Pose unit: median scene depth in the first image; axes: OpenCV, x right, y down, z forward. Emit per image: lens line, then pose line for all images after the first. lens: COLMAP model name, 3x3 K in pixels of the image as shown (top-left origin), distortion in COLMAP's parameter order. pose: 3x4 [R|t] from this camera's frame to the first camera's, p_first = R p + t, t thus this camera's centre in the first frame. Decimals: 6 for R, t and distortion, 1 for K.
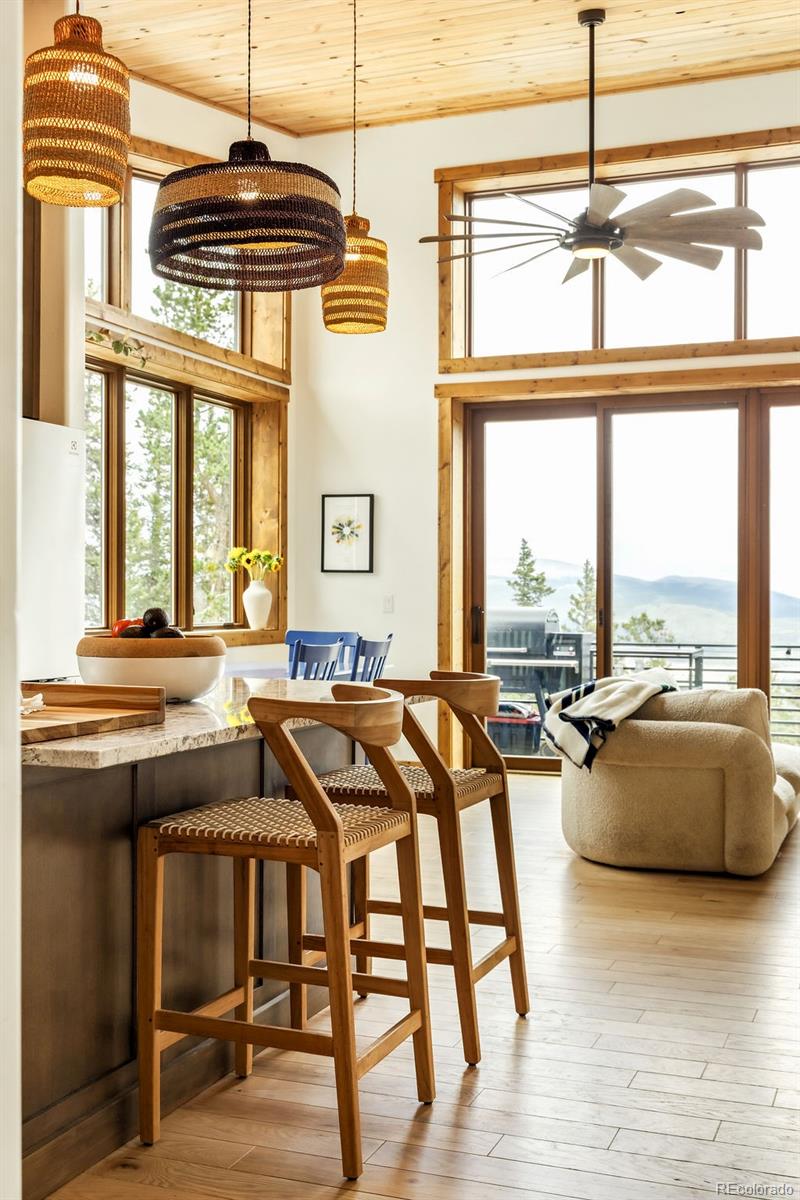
lens RADIAL K [[1347.6, 0, 399.7], [0, 1347.6, 599.3], [0, 0, 1]] dist [-0.000245, 0.000000]
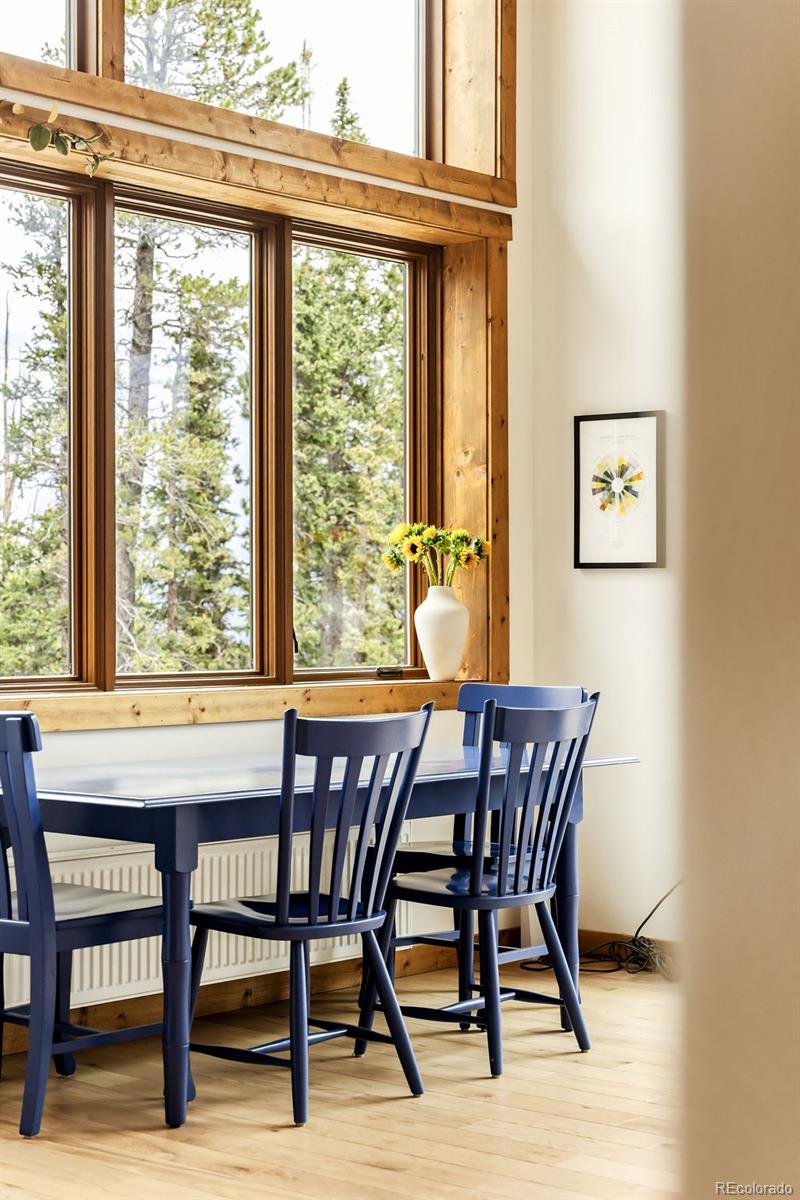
lens RADIAL K [[2161.9, 0, 400.1], [0, 2161.9, 601.1], [0, 0, 1]] dist [0.013539, 0.000000]
pose [[0.939642, -0.010943, -0.341985, 0.161261], [0.006854, 0.999890, -0.013164, 0.002767], [0.342091, 0.010025, 0.939613, 0.209086]]
